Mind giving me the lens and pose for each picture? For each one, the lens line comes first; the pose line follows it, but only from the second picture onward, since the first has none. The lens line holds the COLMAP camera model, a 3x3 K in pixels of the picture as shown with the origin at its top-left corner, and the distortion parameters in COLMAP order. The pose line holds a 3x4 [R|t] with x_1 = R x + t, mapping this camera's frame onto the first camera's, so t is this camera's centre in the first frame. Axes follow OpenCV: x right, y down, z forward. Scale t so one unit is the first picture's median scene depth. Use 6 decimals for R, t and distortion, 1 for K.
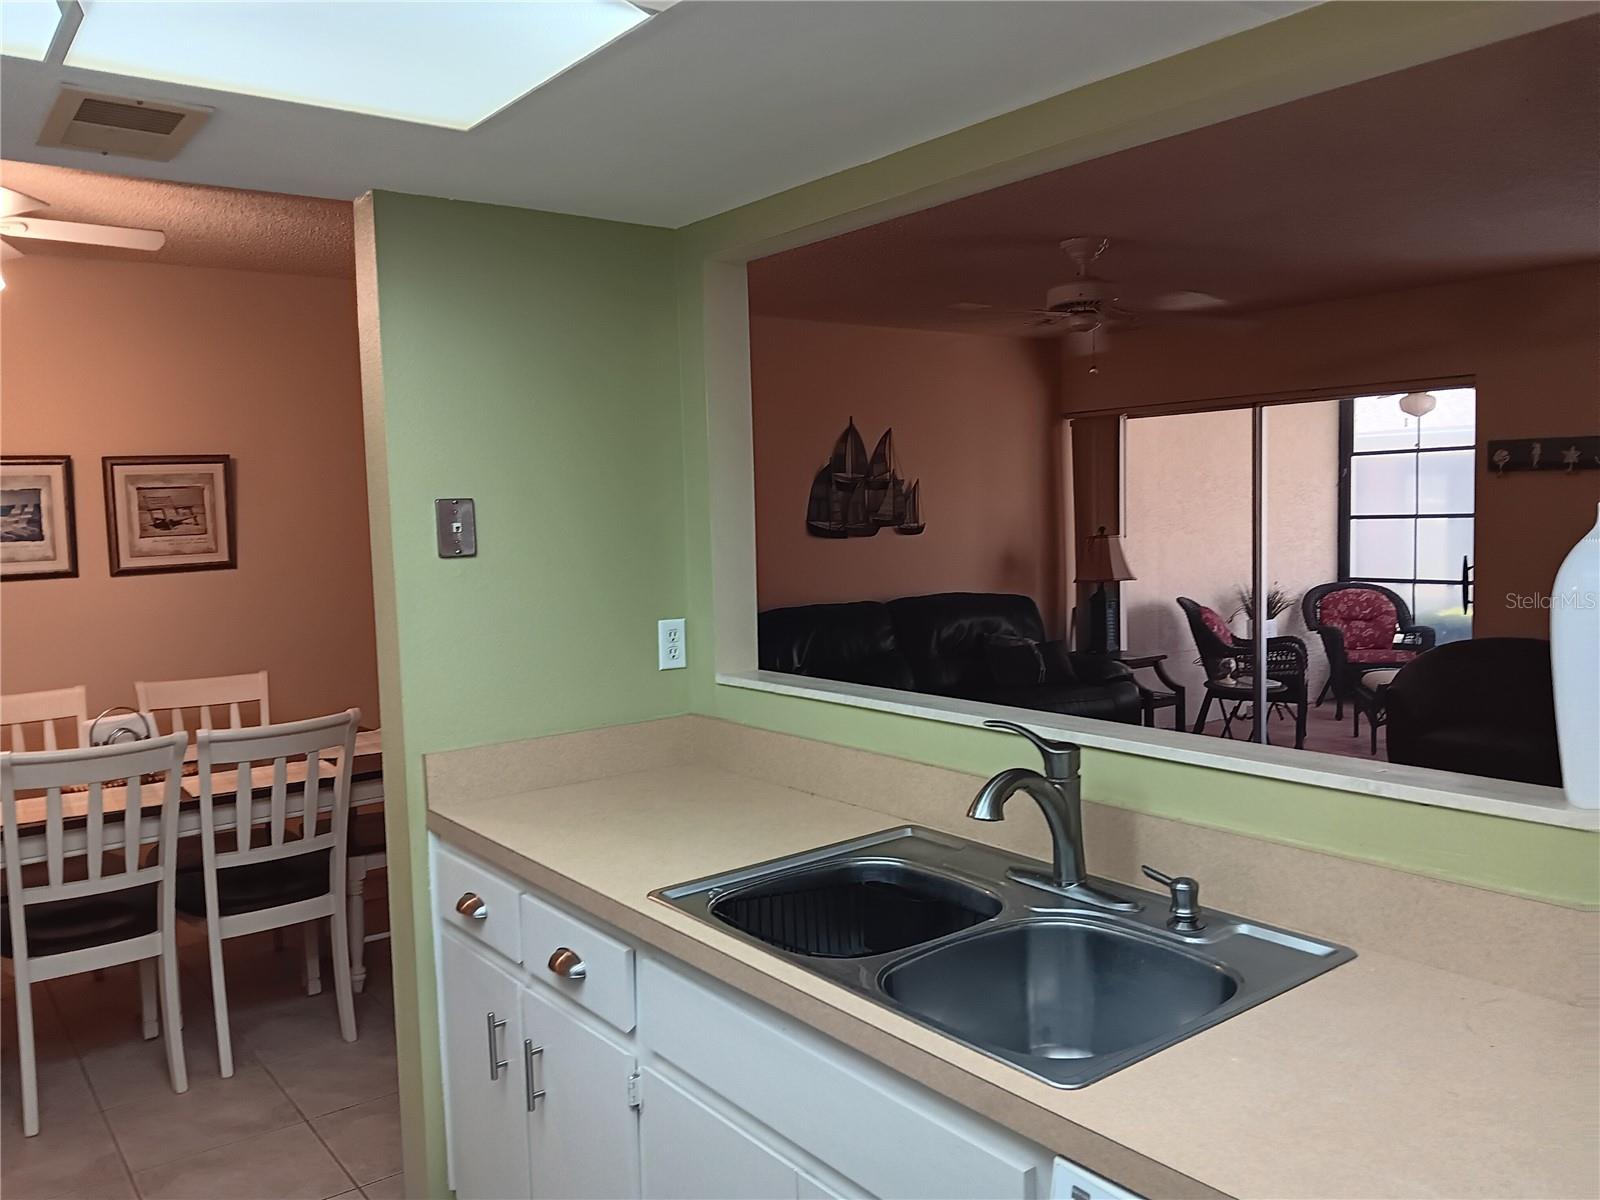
lens RADIAL K [[1235.0, 0, 805.7], [0, 1235.0, 595.6], [0, 0, 1]] dist [0.064989, -0.141372]
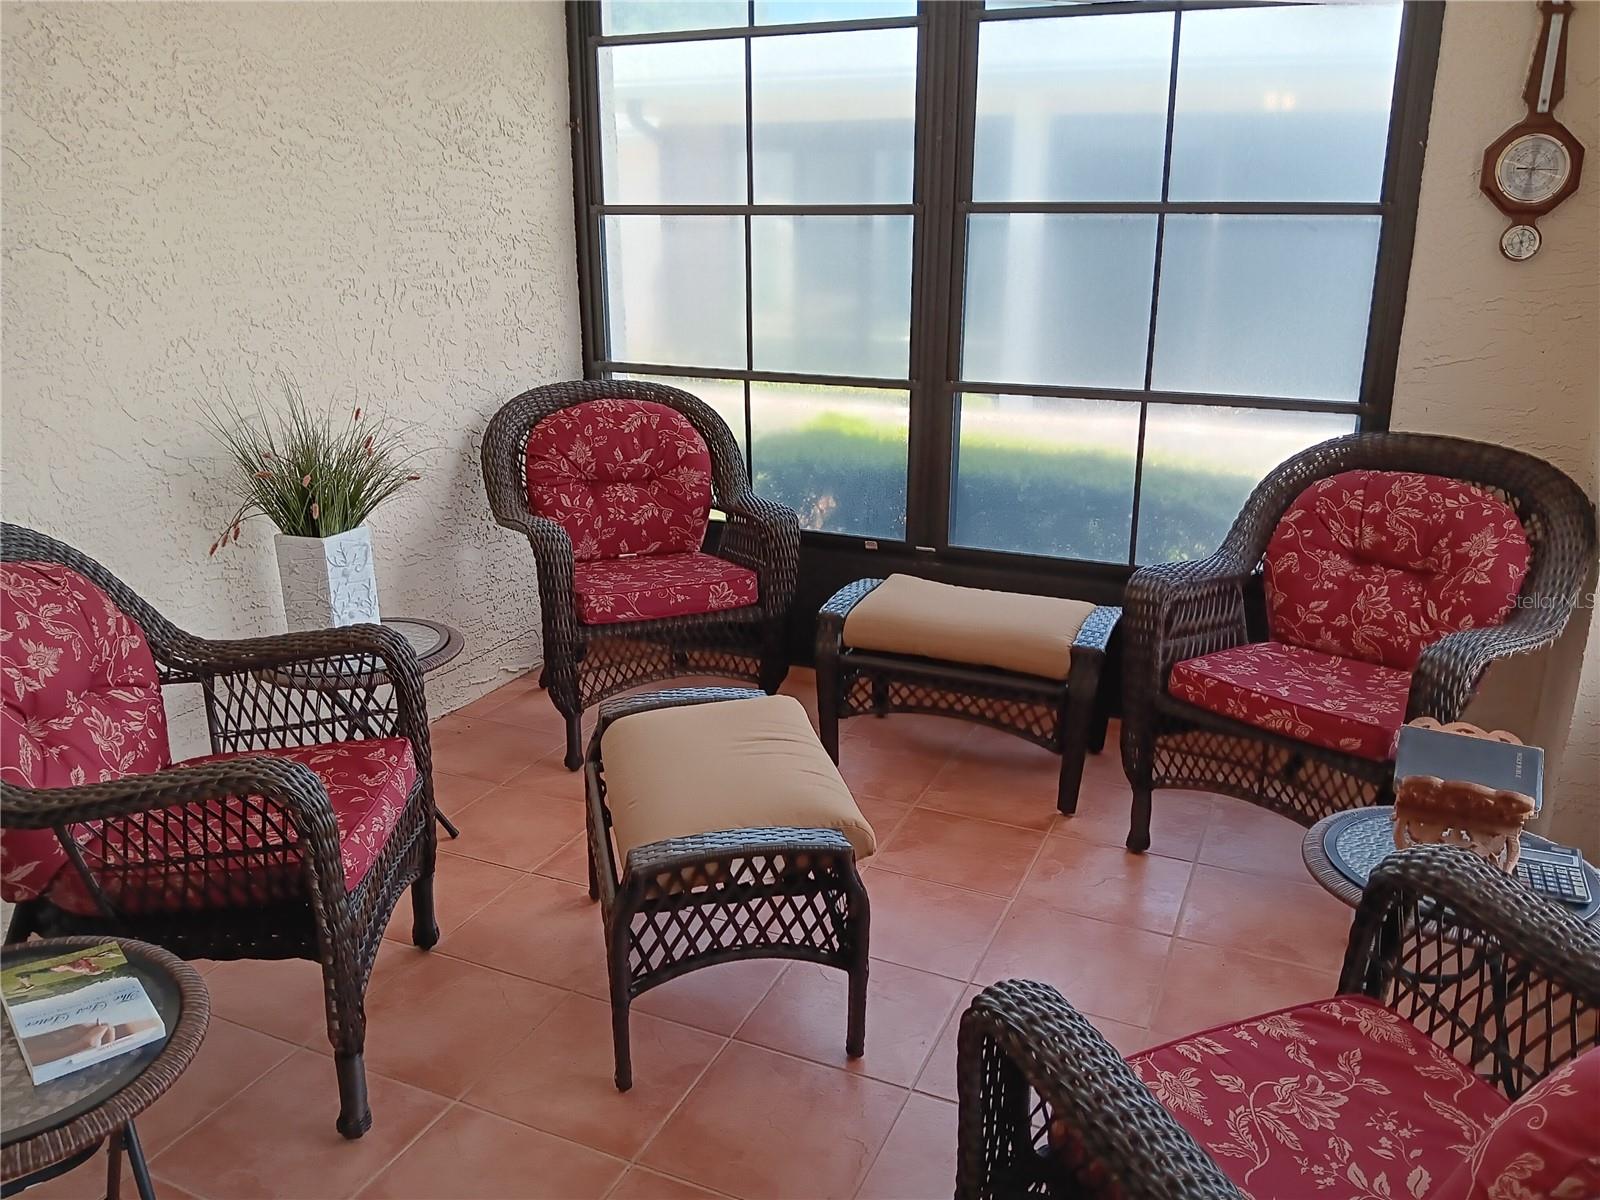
lens RADIAL K [[1235.0, 0, 805.7], [0, 1235.0, 595.6], [0, 0, 1]] dist [0.064989, -0.141372]
pose [[0.880490, -0.119613, 0.458727, 0.310442], [0.013079, 0.973406, 0.228713, -0.034244], [-0.473885, -0.195380, 0.858638, 0.626998]]
